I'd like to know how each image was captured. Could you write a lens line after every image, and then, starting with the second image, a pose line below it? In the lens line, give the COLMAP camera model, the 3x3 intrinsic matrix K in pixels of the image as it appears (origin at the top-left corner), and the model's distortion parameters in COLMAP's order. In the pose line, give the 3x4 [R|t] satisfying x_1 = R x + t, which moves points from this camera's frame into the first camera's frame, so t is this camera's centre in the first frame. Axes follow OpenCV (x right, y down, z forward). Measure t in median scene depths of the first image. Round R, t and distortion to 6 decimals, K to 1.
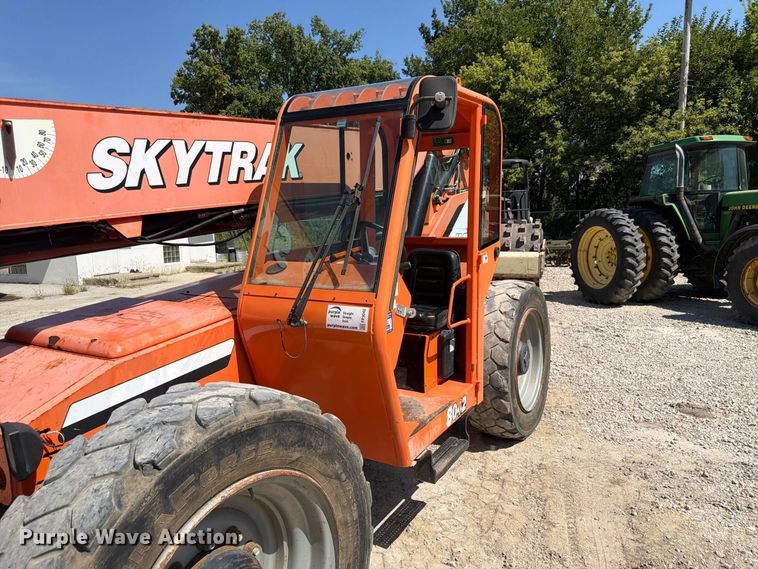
lens RADIAL K [[532.1, 0, 381.3], [0, 532.1, 286.6], [0, 0, 1]] dist [0.083649, -0.122693]
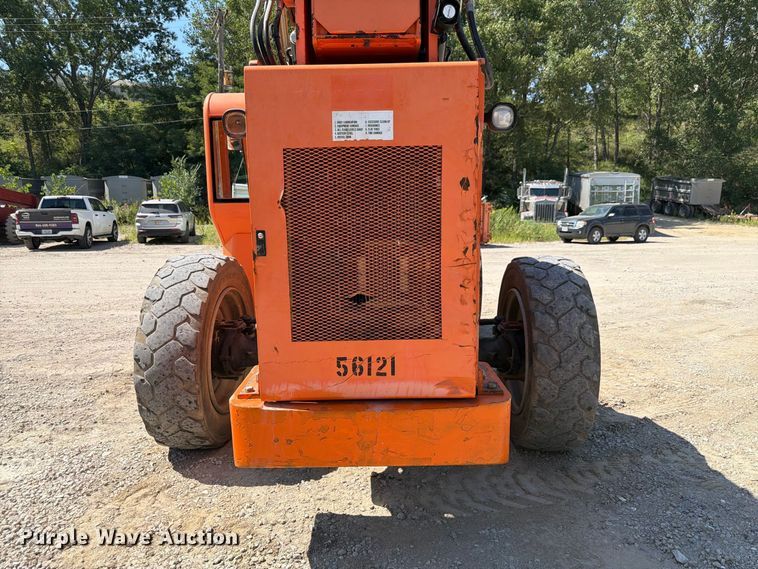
lens RADIAL K [[540.4, 0, 378.3], [0, 540.4, 283.0], [0, 0, 1]] dist [0.042394, -0.050610]
pose [[-0.863389, 0.090652, -0.496329, 0.480961], [-0.040756, 0.967981, 0.247694, -0.210478], [0.502891, 0.234084, -0.832049, 2.092156]]
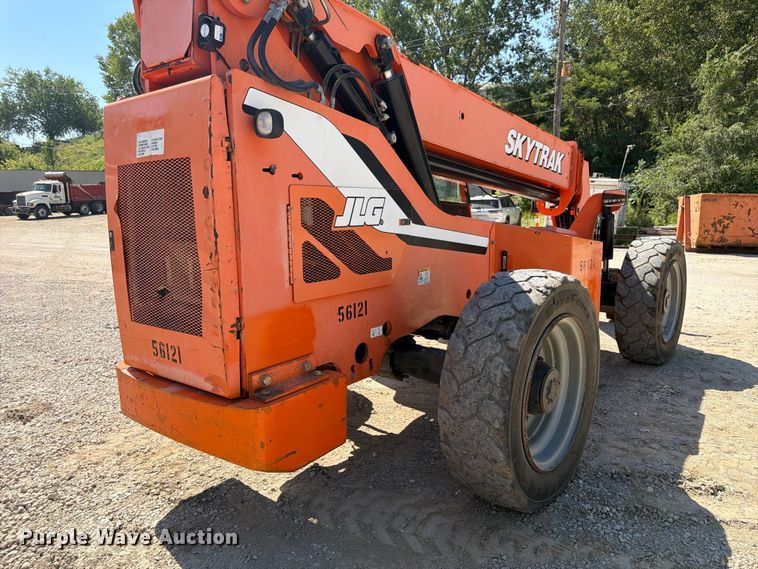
lens RADIAL K [[544.1, 0, 374.9], [0, 544.1, 285.4], [0, 0, 1]] dist [0.007052, -0.007565]
pose [[-0.990126, 0.005701, 0.140066, -0.122296], [0.042662, 0.964031, 0.262343, -0.223714], [-0.133532, 0.265728, -0.954755, 2.207730]]
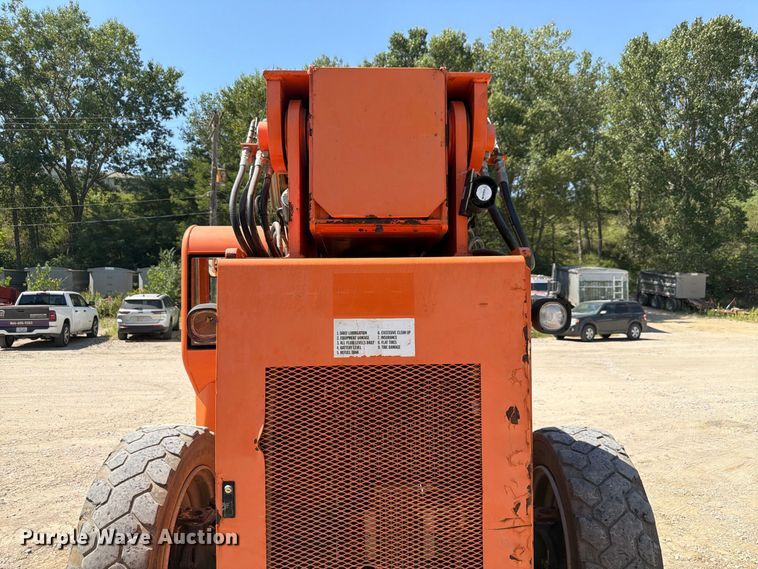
lens RADIAL K [[541.8, 0, 381.7], [0, 541.8, 287.4], [0, 0, 1]] dist [0.038773, -0.053121]
pose [[-0.849315, 0.011216, -0.527766, 0.420938], [-0.048849, 0.993814, 0.099732, -0.303740], [0.525621, 0.110485, -0.843514, 1.940237]]
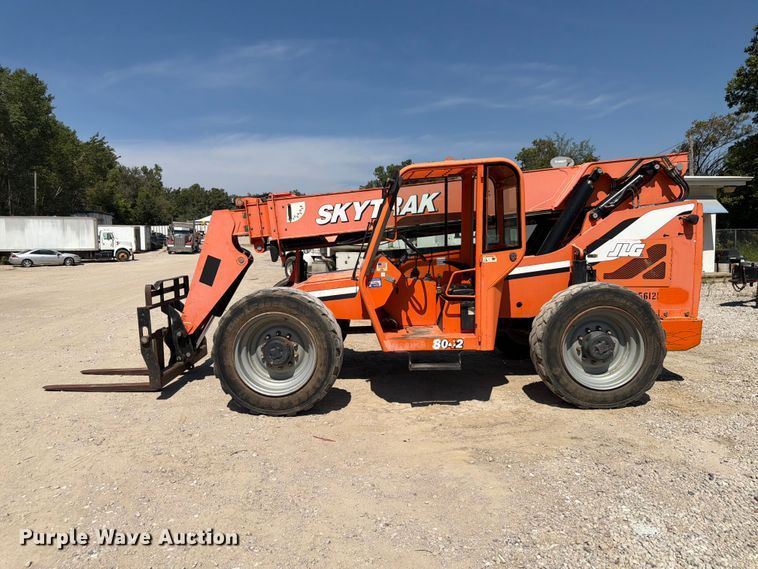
lens RADIAL K [[538.5, 0, 379.1], [0, 538.5, 275.9], [0, 0, 1]] dist [0.048803, -0.052348]
pose [[0.518136, 0.071654, -0.852291, 1.202245], [-0.099437, 0.994774, 0.023183, -0.006308], [0.849498, 0.072737, 0.522553, -0.099751]]
